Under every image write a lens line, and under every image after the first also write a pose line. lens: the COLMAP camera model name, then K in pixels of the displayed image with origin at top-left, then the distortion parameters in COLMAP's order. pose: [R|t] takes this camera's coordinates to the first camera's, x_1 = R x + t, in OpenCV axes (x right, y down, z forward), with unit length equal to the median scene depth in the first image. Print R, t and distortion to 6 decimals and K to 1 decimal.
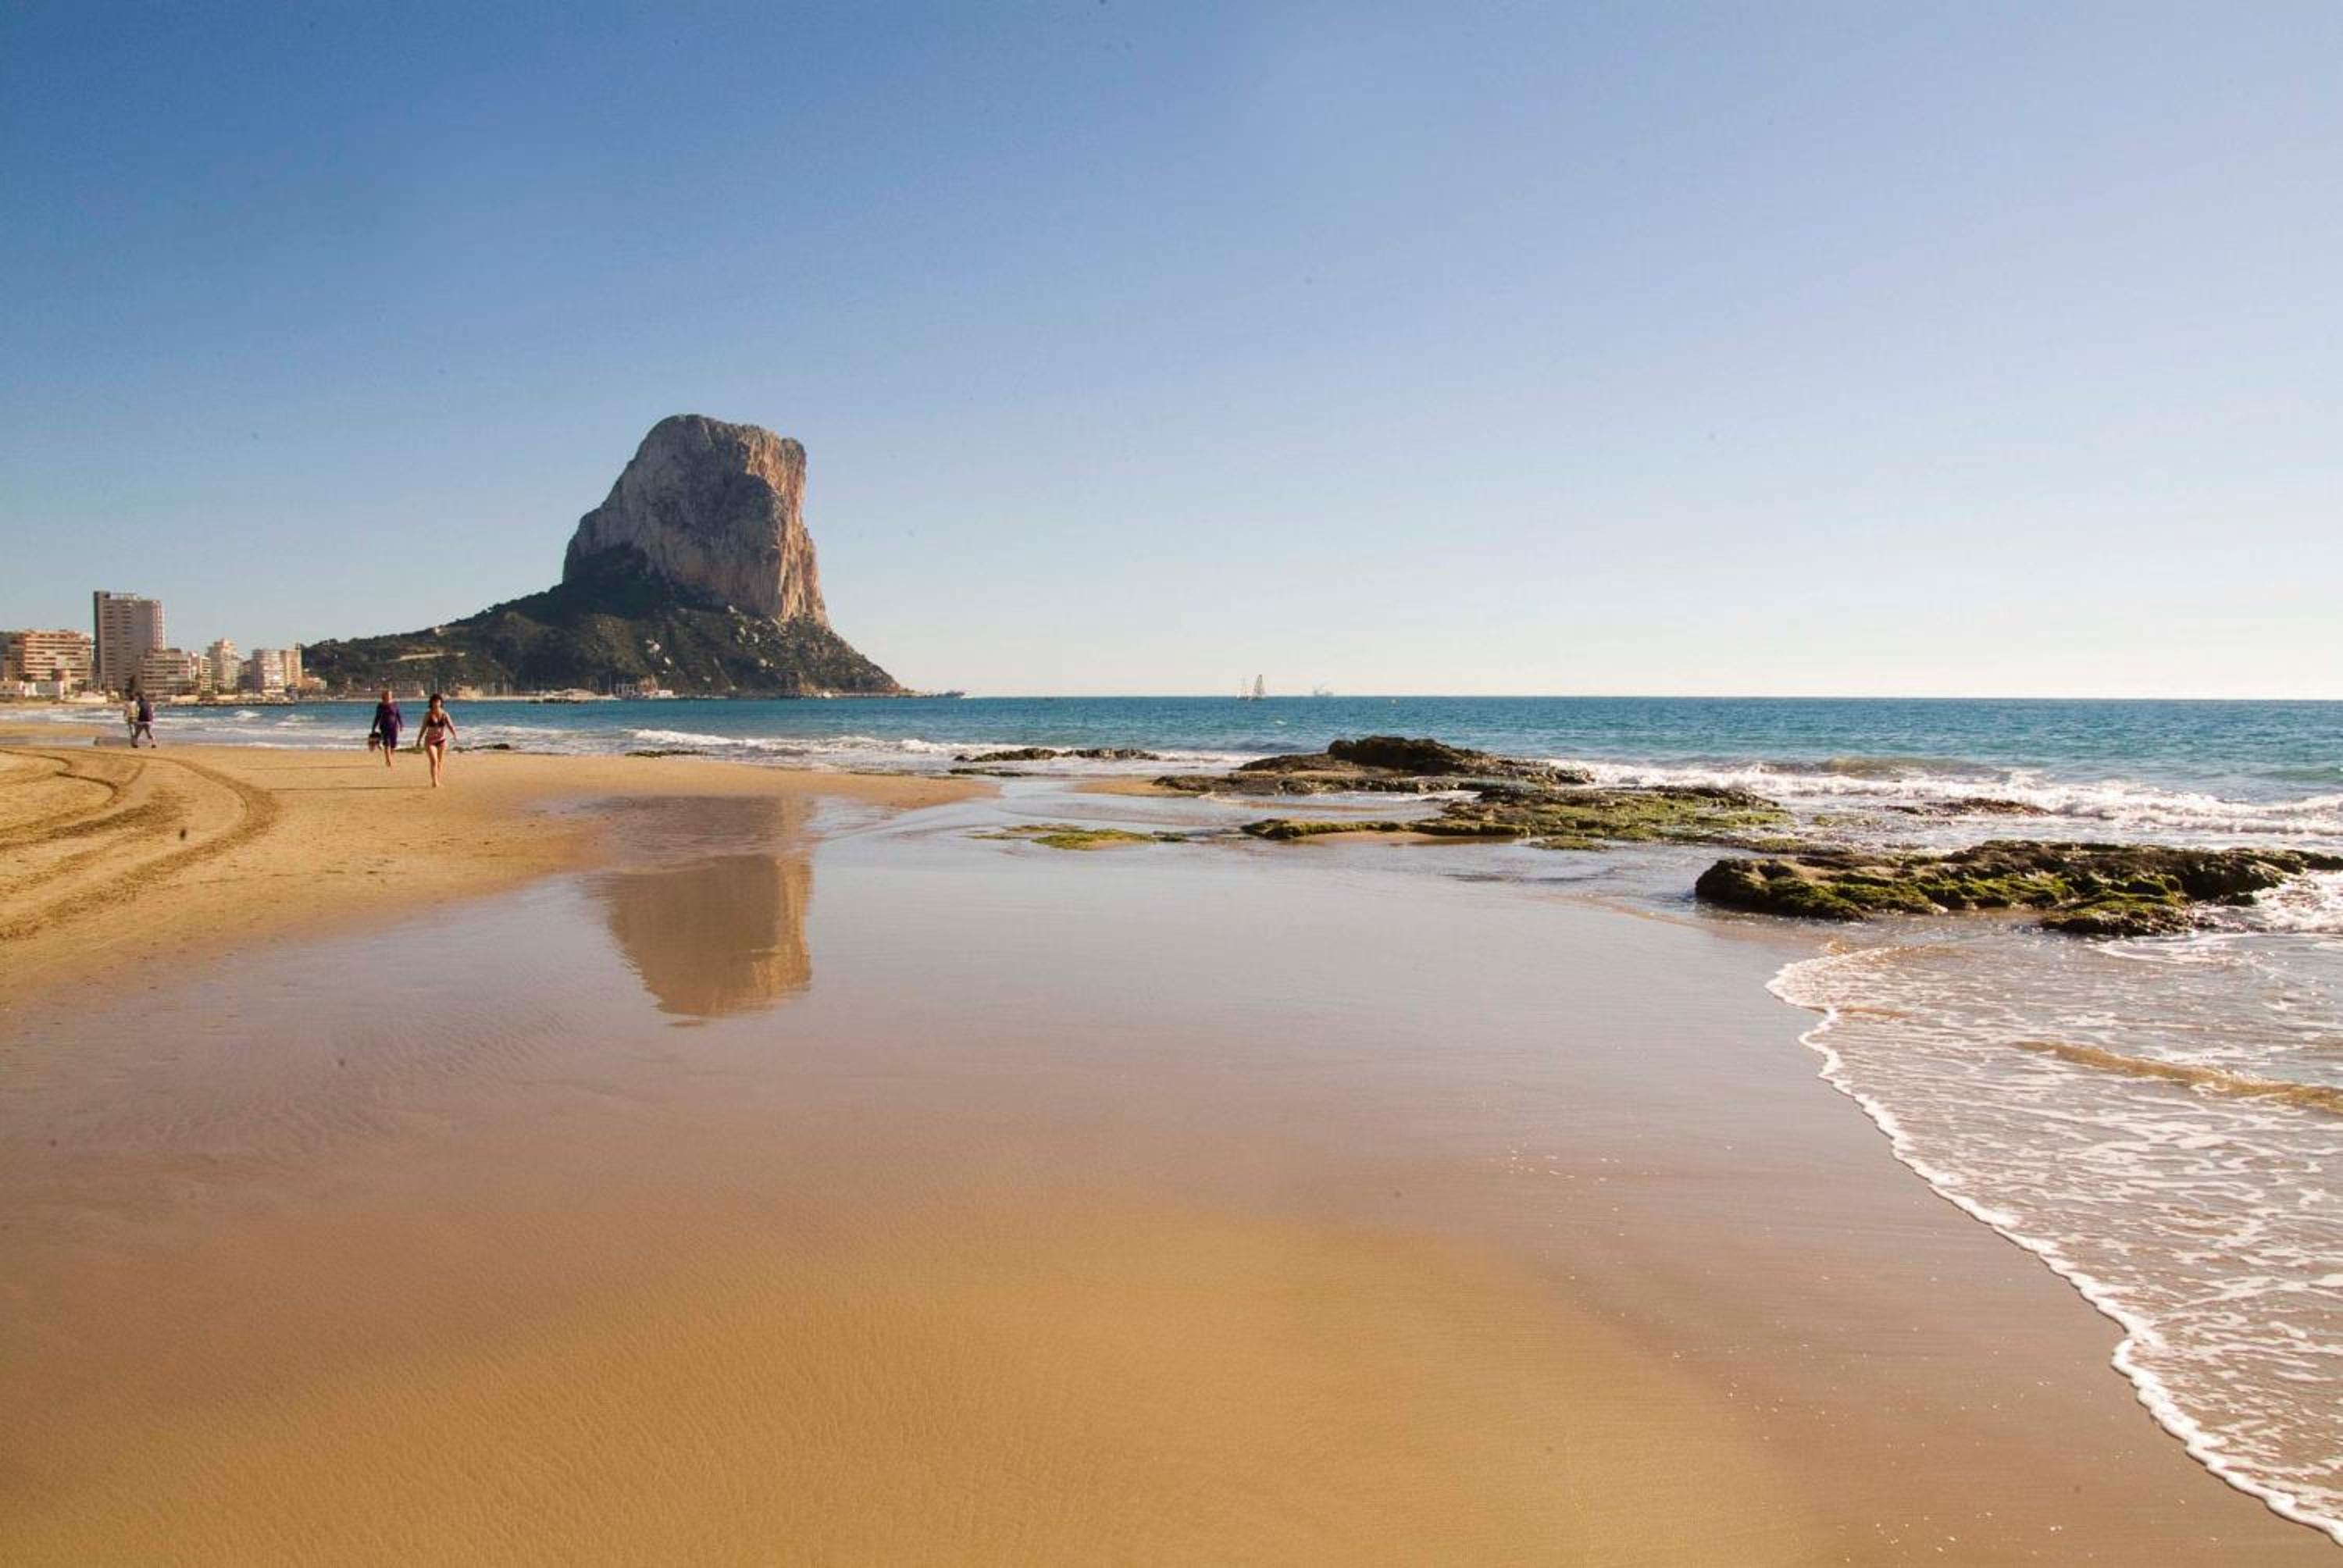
lens RADIAL K [[1911.1, 0, 1171.5], [0, 1911.1, 784.0], [0, 0, 1]] dist [-0.133630, 0.010578]
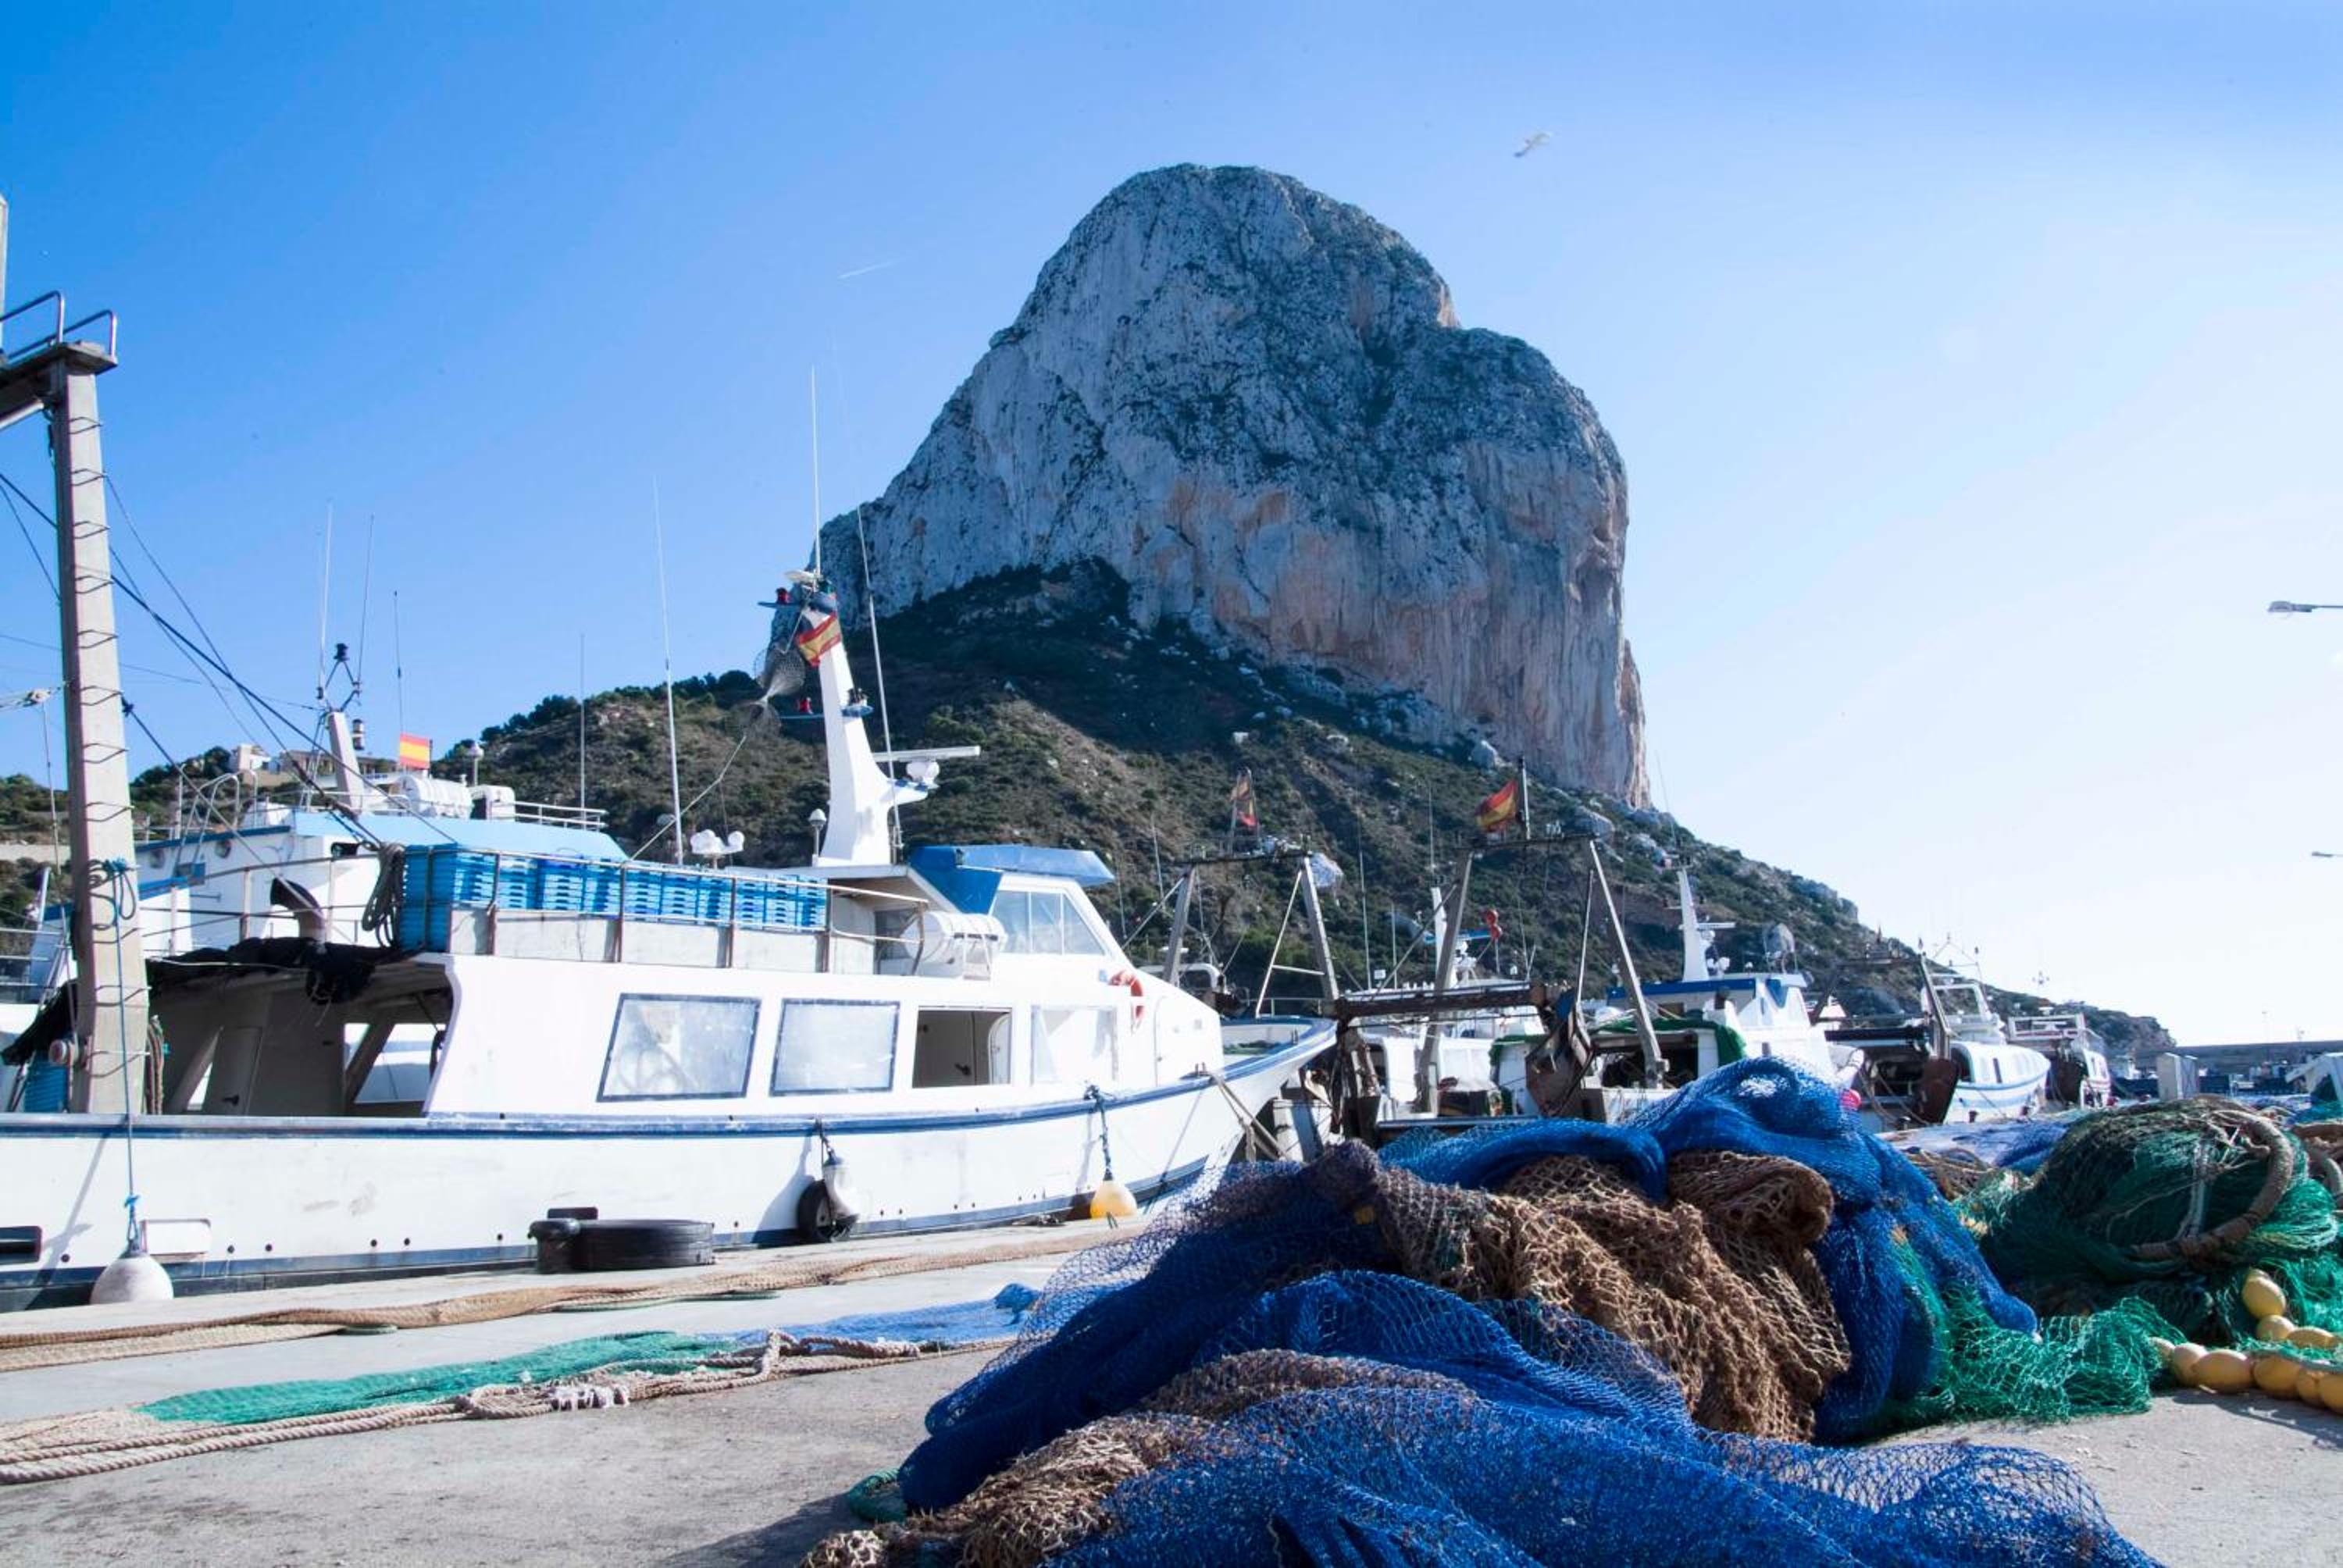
lens RADIAL K [[1911.1, 0, 1171.5], [0, 1911.1, 784.0], [0, 0, 1]] dist [-0.133630, 0.010578]
pose [[0.999868, -0.012665, 0.010164, -0.275259], [0.014596, 0.975235, -0.220688, -0.032494], [-0.007117, 0.220808, 0.975291, 0.746524]]
